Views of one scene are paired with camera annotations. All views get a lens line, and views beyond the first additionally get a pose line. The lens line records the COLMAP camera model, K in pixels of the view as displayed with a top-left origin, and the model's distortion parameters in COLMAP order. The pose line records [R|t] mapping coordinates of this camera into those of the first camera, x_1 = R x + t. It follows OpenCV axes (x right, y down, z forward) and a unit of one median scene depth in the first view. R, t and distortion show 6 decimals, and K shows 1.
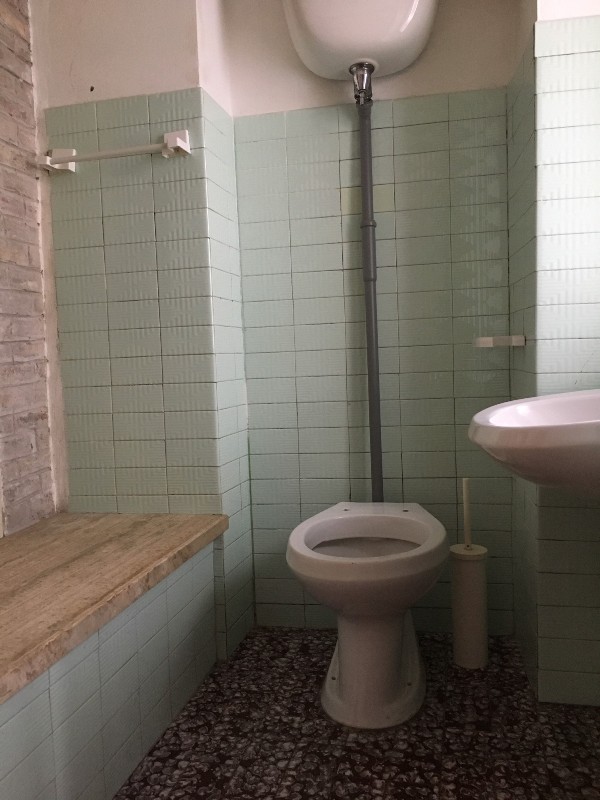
lens RADIAL K [[684.7, 0, 308.4], [0, 684.7, 403.3], [0, 0, 1]] dist [0.071803, -0.096655]
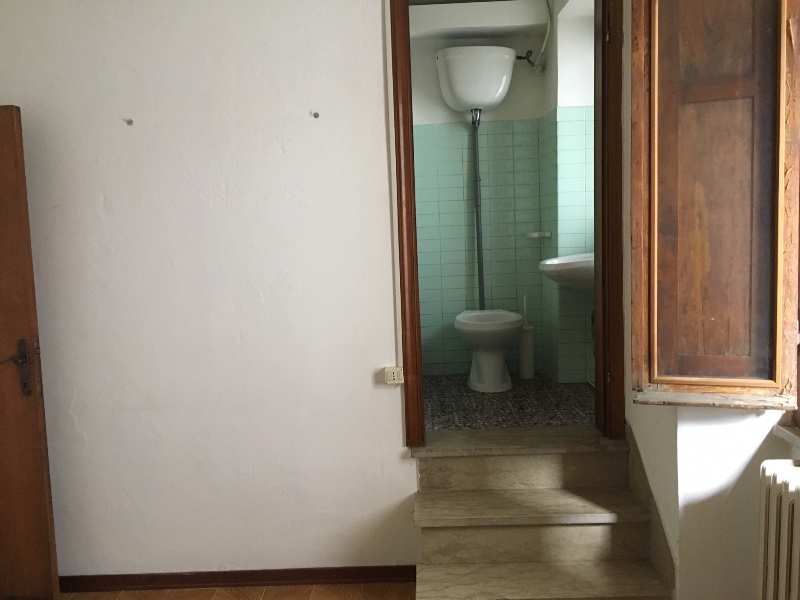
lens RADIAL K [[684.7, 0, 394.4], [0, 684.7, 296.8], [0, 0, 1]] dist [0.071803, -0.096655]
pose [[0.987492, -0.015404, 0.156916, -0.502772], [0.013984, 0.999851, 0.010148, 0.078047], [-0.157049, -0.007826, 0.987560, -1.059333]]
